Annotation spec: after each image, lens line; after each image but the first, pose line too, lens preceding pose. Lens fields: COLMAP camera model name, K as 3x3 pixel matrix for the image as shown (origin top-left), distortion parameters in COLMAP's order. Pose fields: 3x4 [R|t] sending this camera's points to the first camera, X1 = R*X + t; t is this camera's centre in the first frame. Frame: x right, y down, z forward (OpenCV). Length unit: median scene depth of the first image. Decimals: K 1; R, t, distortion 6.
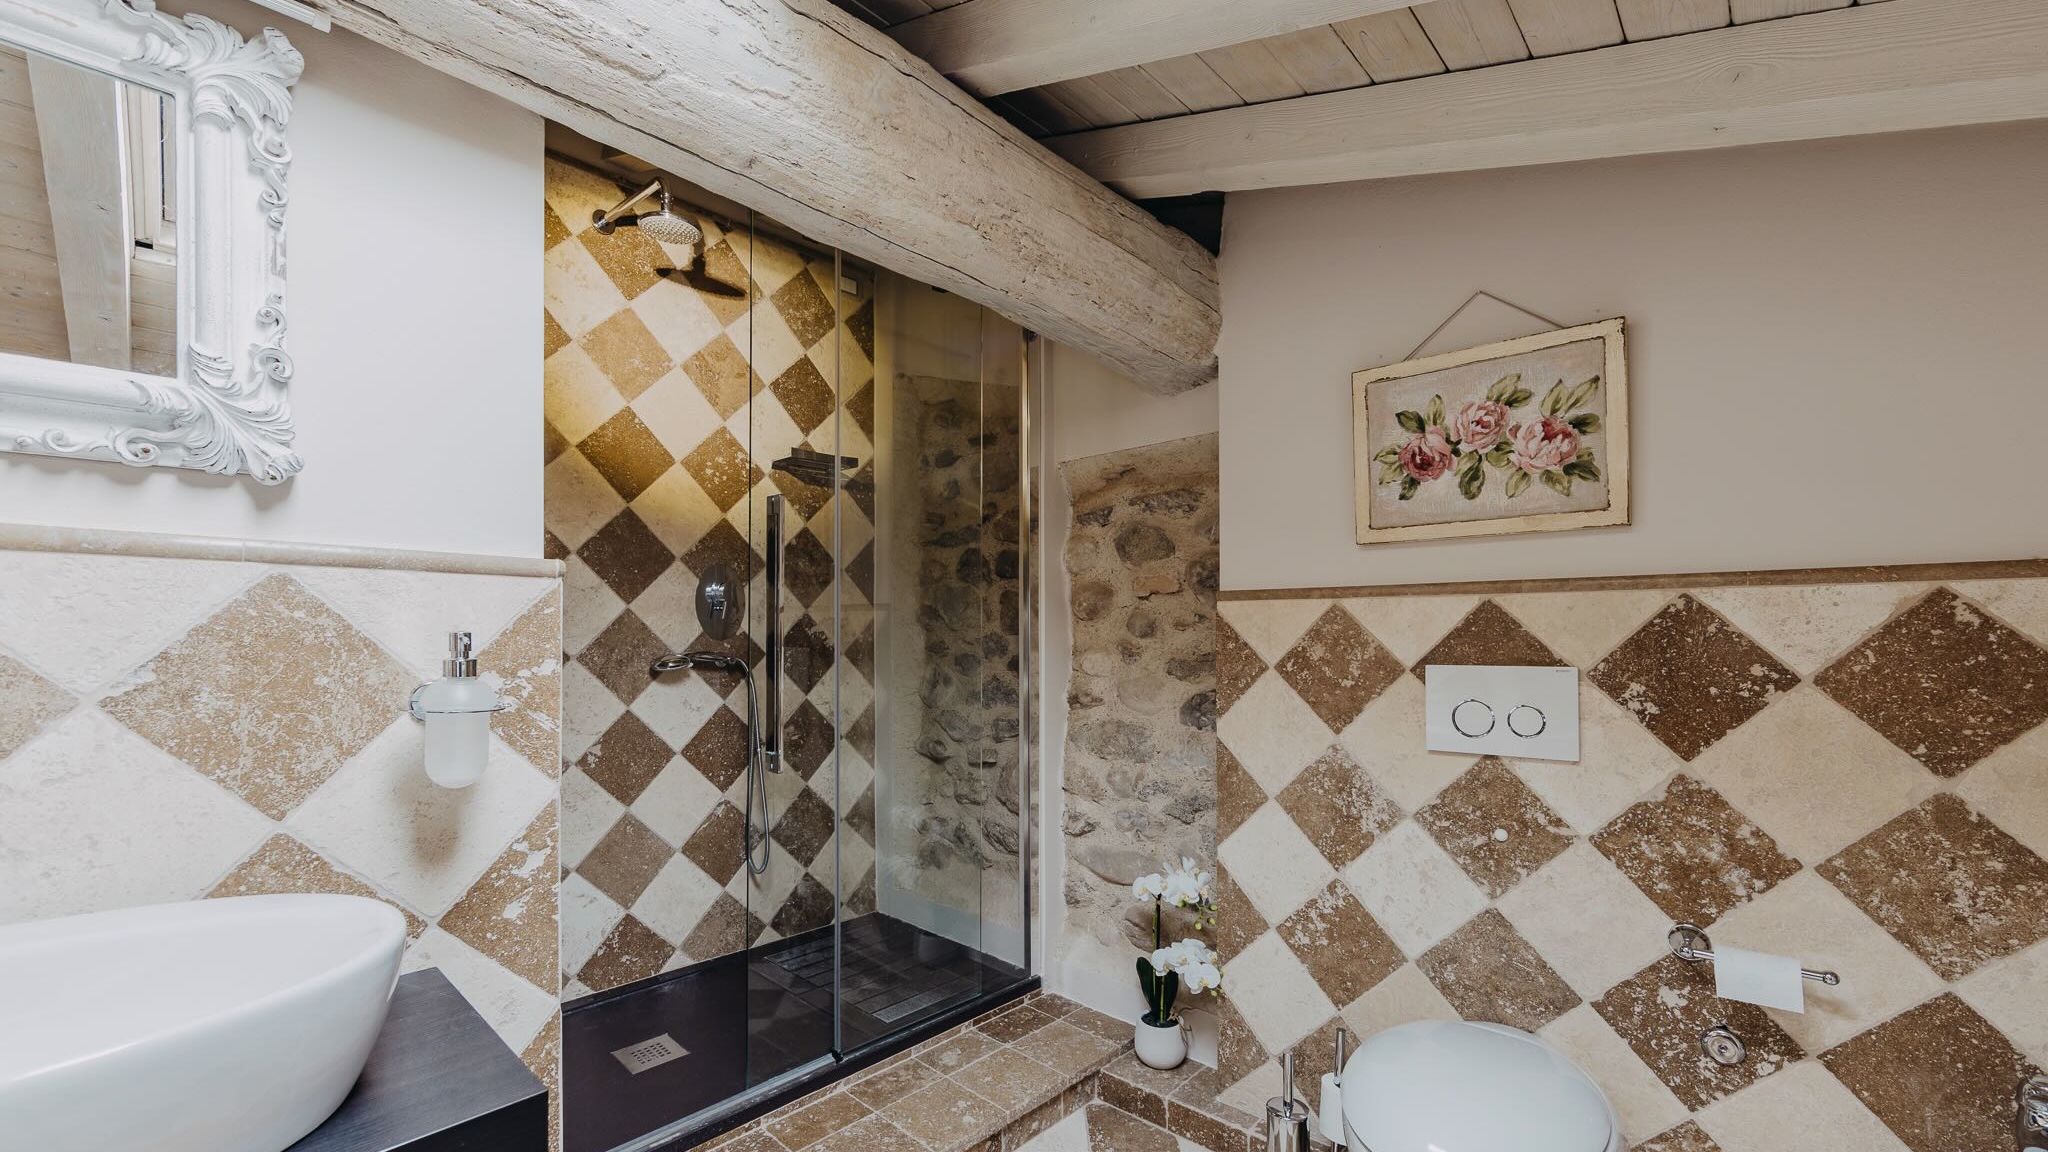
lens RADIAL K [[803.4, 0, 1053.2], [0, 803.4, 625.2], [0, 0, 1]] dist [-0.004355, -0.000629]
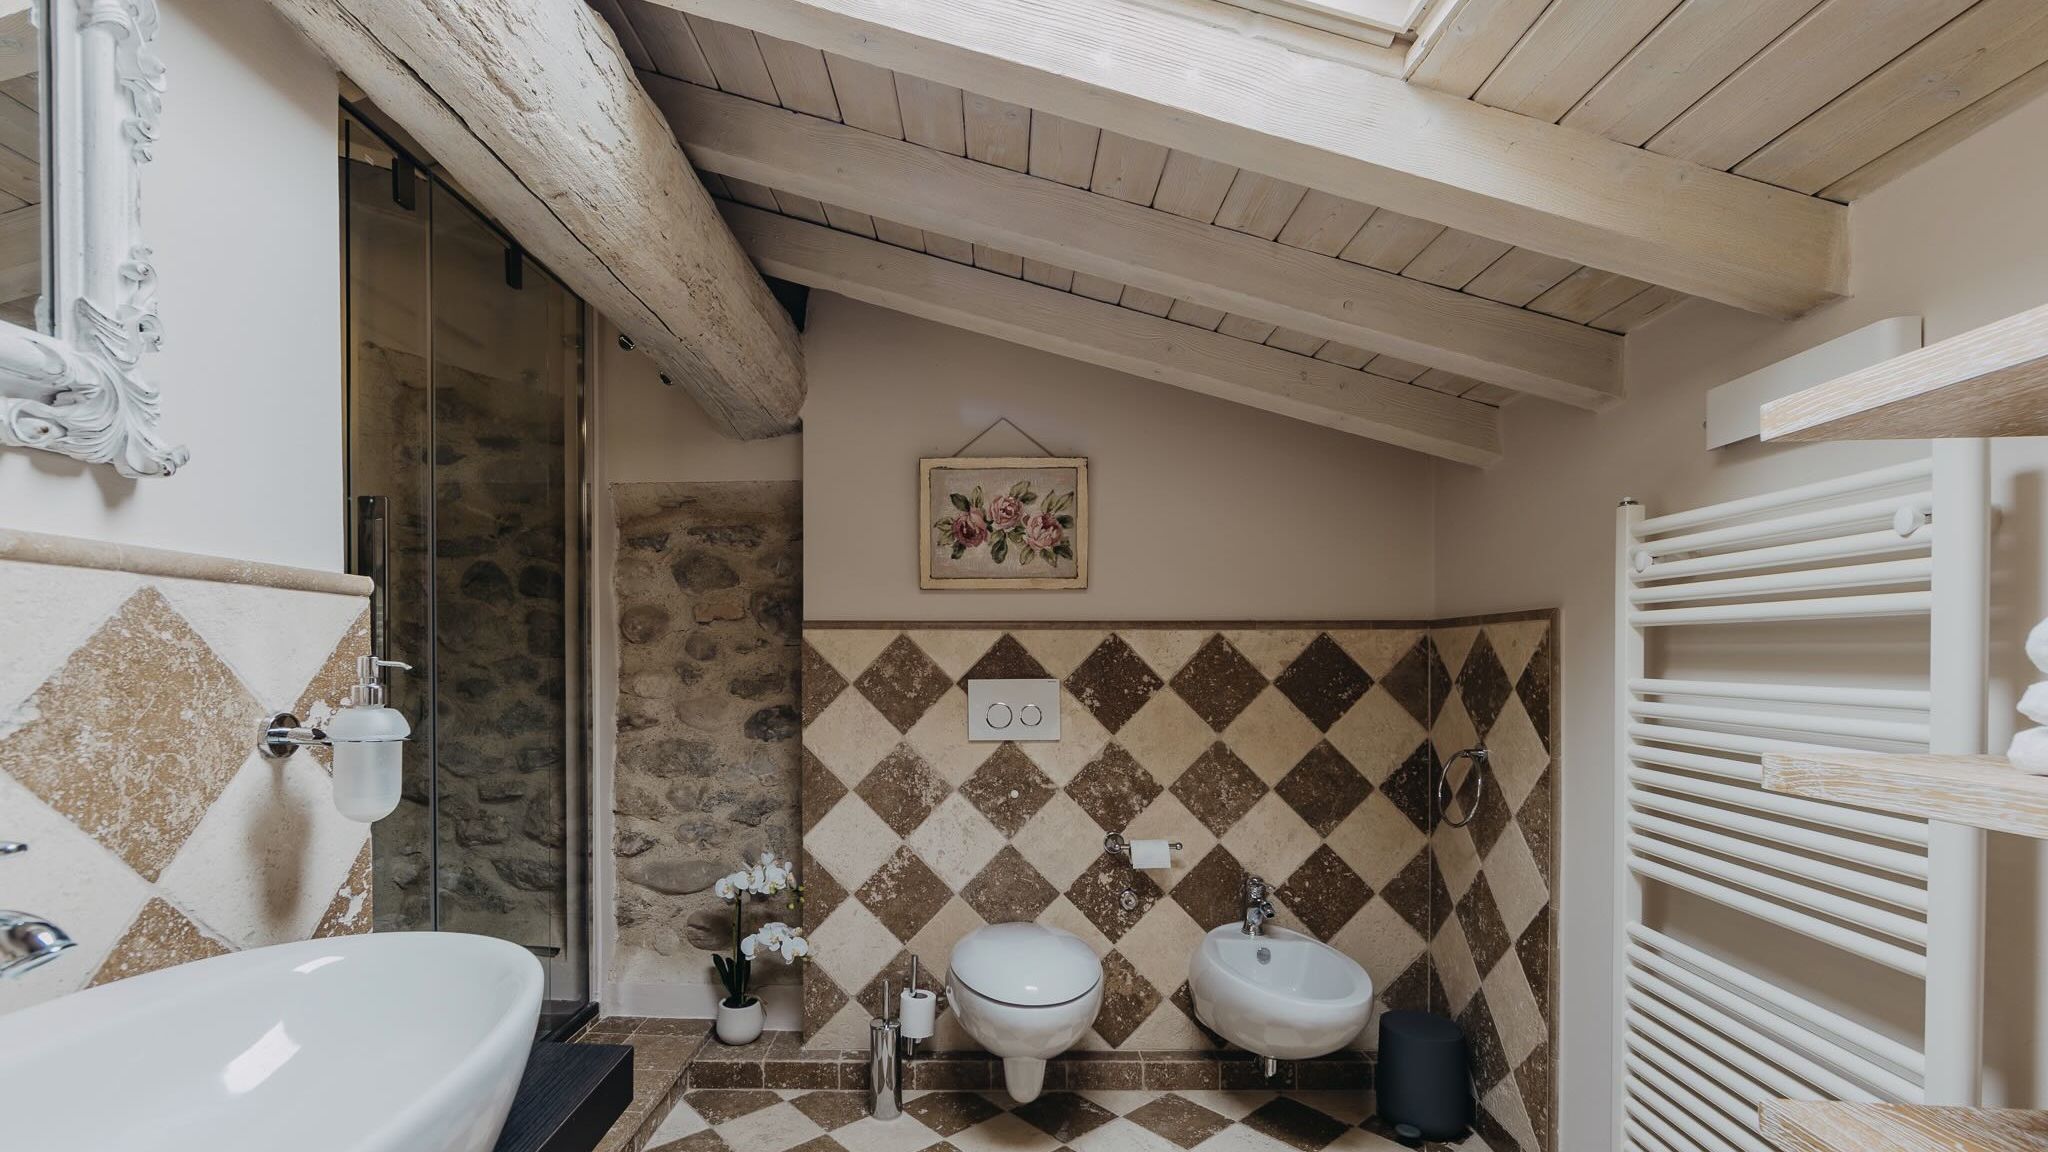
lens RADIAL K [[803.4, 0, 997.9], [0, 803.4, 663.7], [0, 0, 1]] dist [-0.004355, -0.000629]
pose [[0.764682, -0.005038, 0.644388, -0.418494], [-0.008514, 0.999803, 0.017919, -0.003444], [-0.644352, -0.019189, 0.764488, -0.102124]]
